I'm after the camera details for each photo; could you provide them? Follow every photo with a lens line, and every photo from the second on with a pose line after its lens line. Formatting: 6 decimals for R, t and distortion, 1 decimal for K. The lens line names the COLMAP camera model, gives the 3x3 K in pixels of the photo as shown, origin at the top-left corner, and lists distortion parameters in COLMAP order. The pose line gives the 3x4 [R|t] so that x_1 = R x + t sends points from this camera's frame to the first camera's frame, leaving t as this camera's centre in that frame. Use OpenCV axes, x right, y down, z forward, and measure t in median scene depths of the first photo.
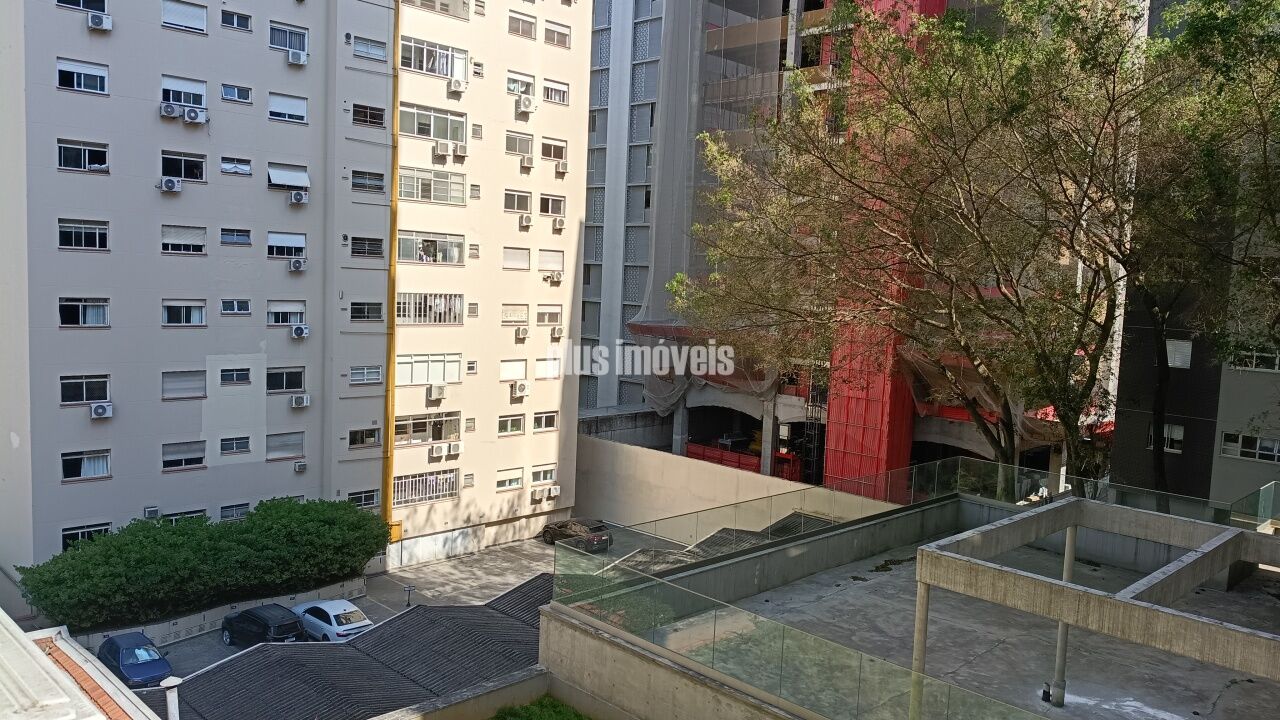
lens RADIAL K [[968.4, 0, 650.1], [0, 968.4, 360.9], [0, 0, 1]] dist [0.040677, -0.073896]
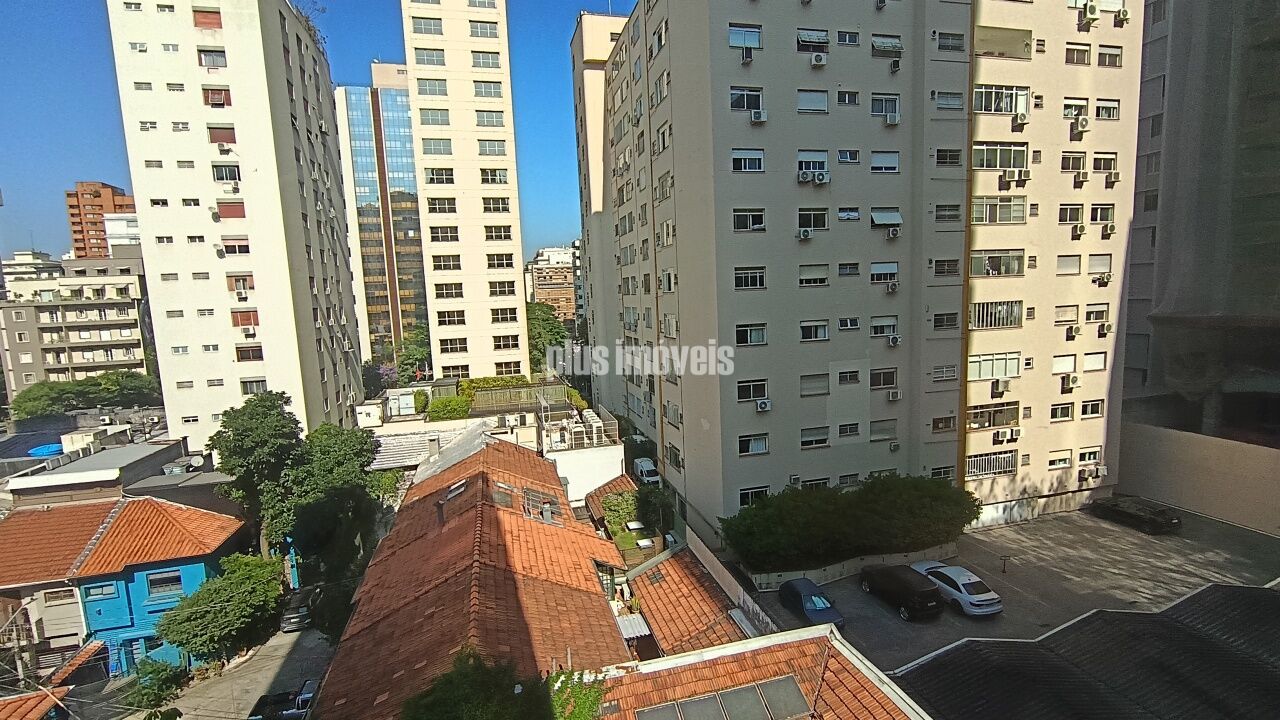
lens RADIAL K [[585.2, 0, 638.8], [0, 585.2, 357.5], [0, 0, 1]] dist [0.004217, -0.001320]
pose [[0.855642, -0.026788, -0.516874, -0.243564], [0.035585, 0.999341, 0.007115, -0.024009], [0.516343, -0.024481, 0.856032, 0.176128]]
